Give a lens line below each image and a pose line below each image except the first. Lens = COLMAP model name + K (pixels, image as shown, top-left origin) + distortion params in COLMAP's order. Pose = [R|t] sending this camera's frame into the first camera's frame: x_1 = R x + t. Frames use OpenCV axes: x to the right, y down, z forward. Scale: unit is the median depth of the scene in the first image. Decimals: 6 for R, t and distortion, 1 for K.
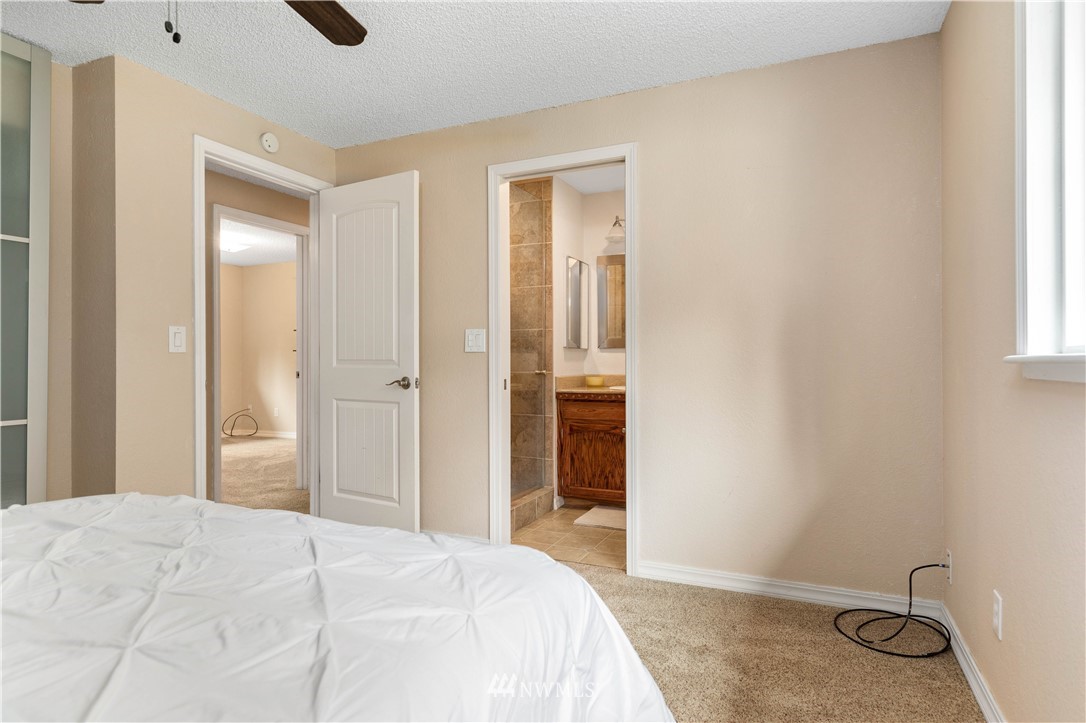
lens RADIAL K [[580.0, 0, 542.9], [0, 580.0, 359.8], [0, 0, 1]] dist [0.002702, -0.000622]
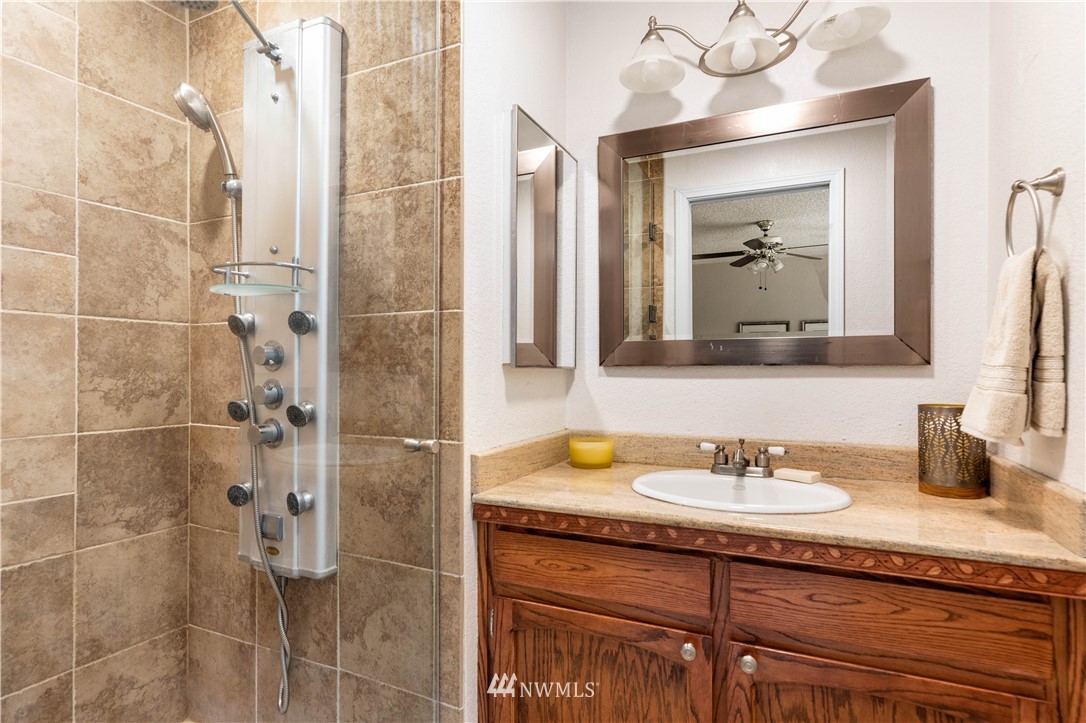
lens RADIAL K [[572.3, 0, 542.1], [0, 572.3, 365.0], [0, 0, 1]] dist [0.001265, 0.000044]
pose [[0.999988, 0.004901, 0.000118, 0.061693], [-0.004900, 0.999959, -0.007602, -0.020035], [-0.000156, 0.007601, 0.999971, 0.674368]]
